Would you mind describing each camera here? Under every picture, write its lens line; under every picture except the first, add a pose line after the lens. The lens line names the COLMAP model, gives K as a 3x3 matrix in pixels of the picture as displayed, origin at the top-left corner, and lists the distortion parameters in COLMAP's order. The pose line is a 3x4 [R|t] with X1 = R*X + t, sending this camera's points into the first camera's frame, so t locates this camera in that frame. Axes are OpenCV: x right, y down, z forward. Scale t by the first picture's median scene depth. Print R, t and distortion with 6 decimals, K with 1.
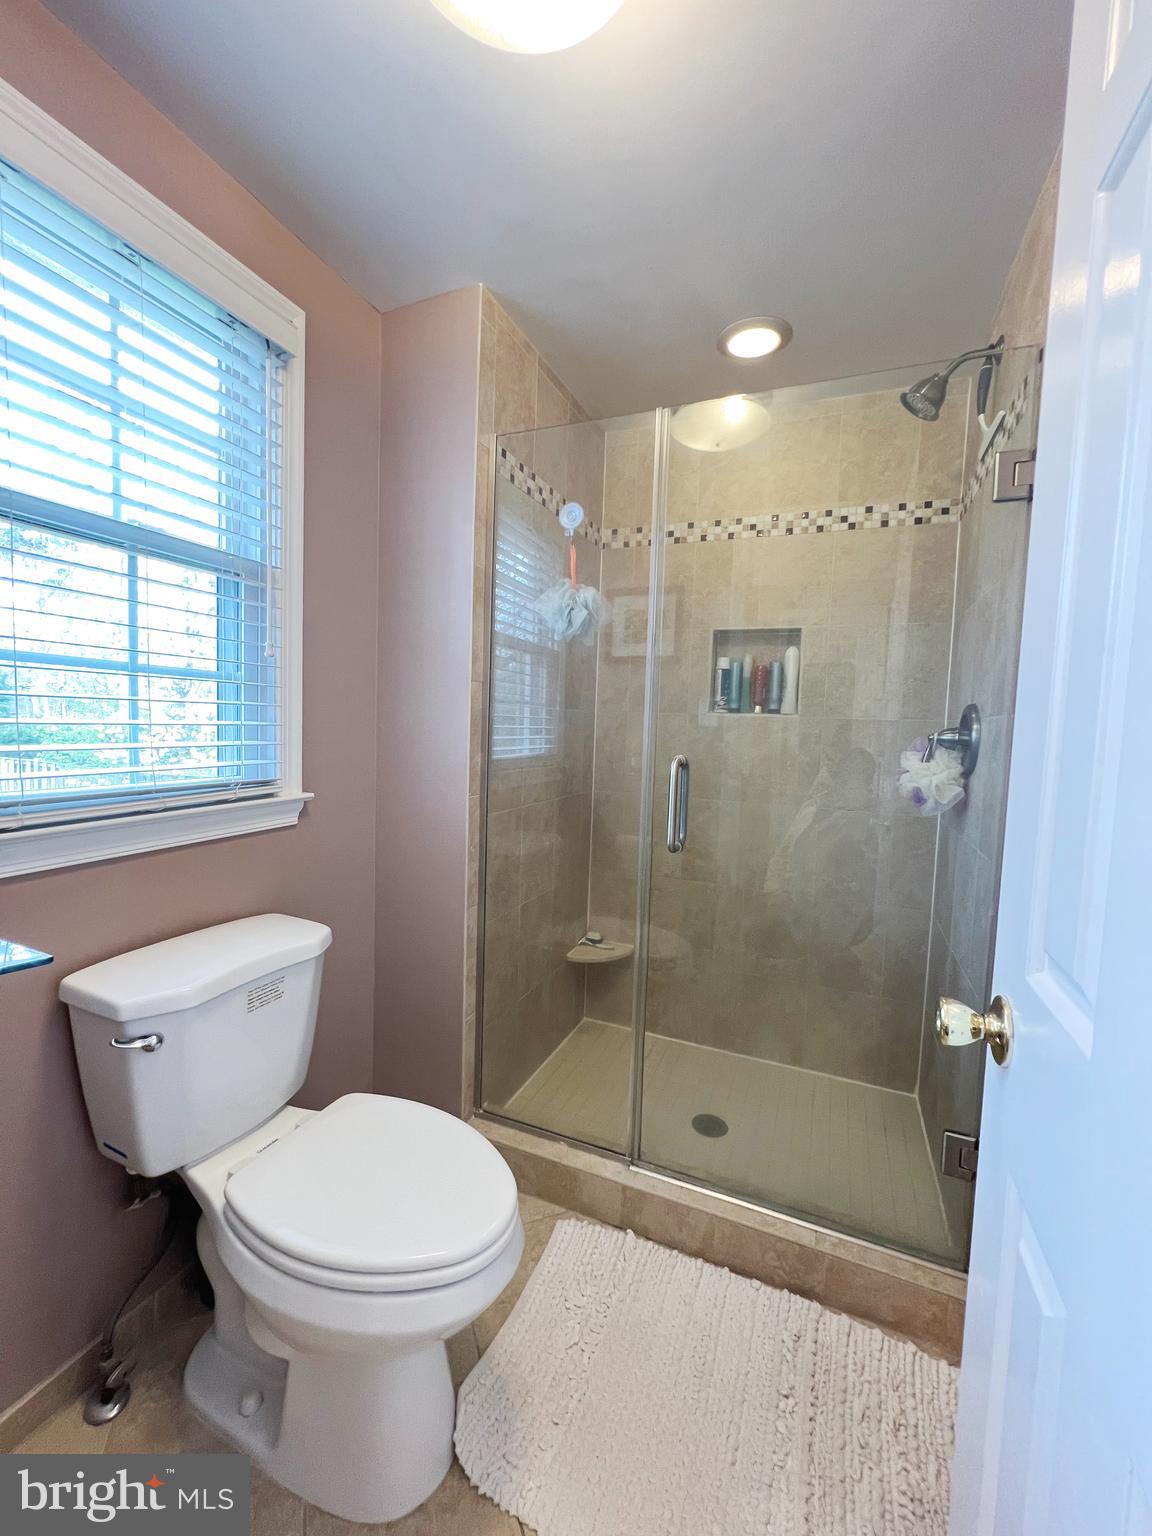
lens RADIAL K [[617.8, 0, 575.0], [0, 617.8, 771.3], [0, 0, 1]] dist [0.000365, -0.000009]
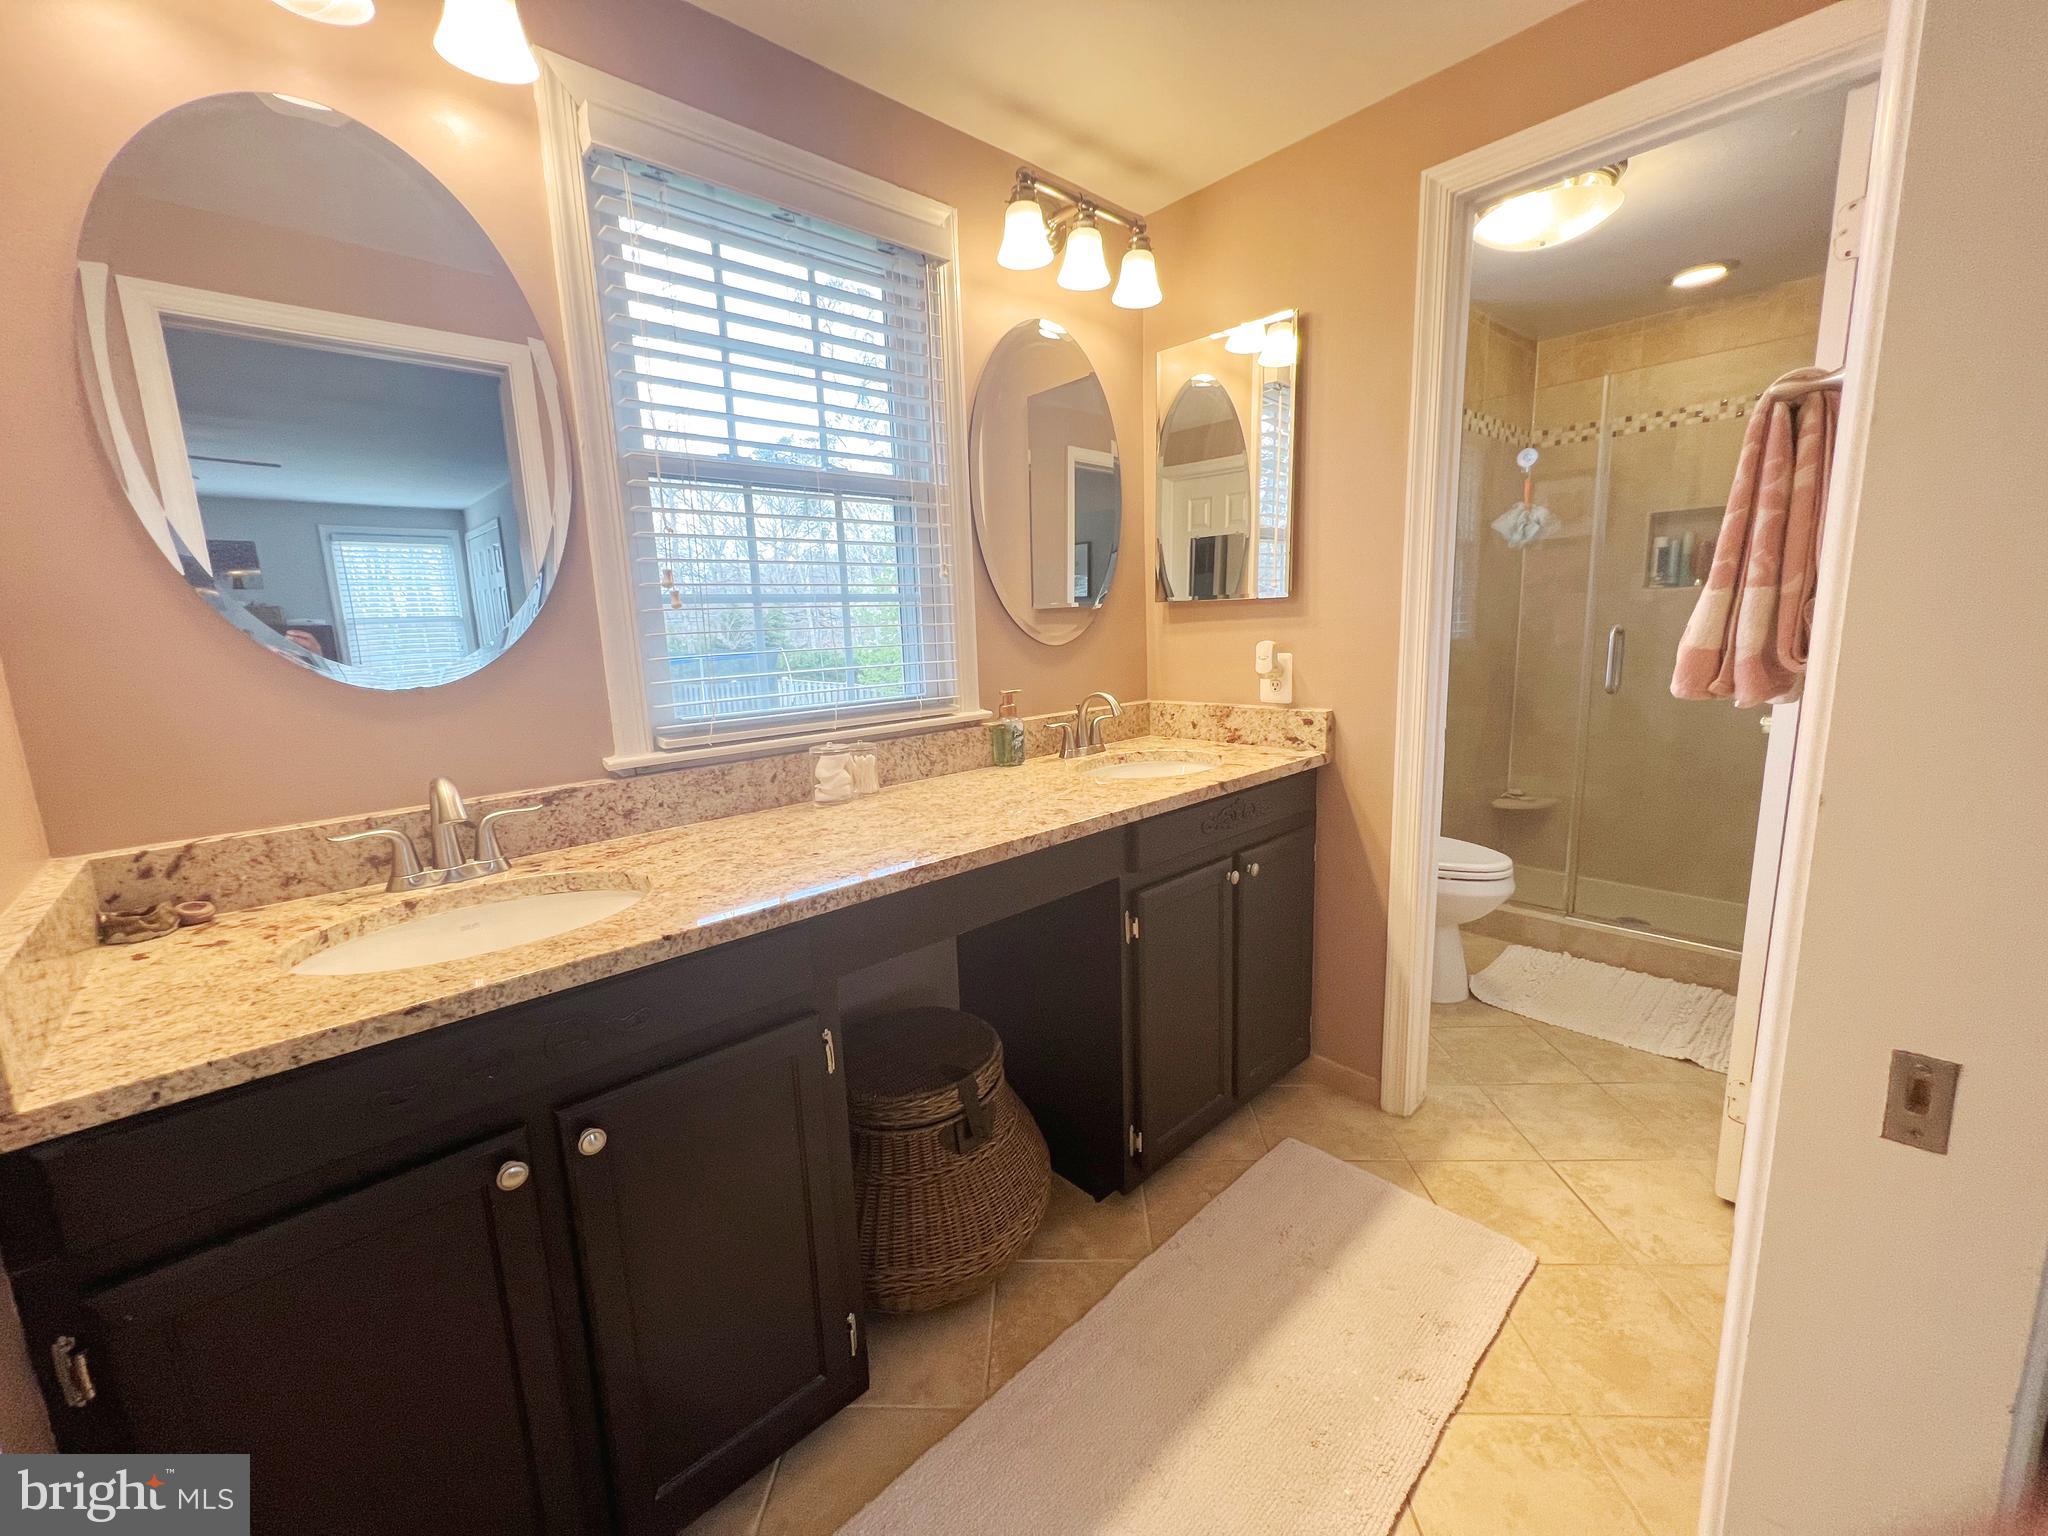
lens RADIAL K [[823.8, 0, 1014.6], [0, 823.8, 762.1], [0, 0, 1]] dist [0.000365, -0.000009]
pose [[0.907827, 0.006156, -0.419299, -0.194592], [0.033636, 0.995602, 0.087442, 0.049951], [0.417993, -0.093485, 0.903627, -0.878019]]
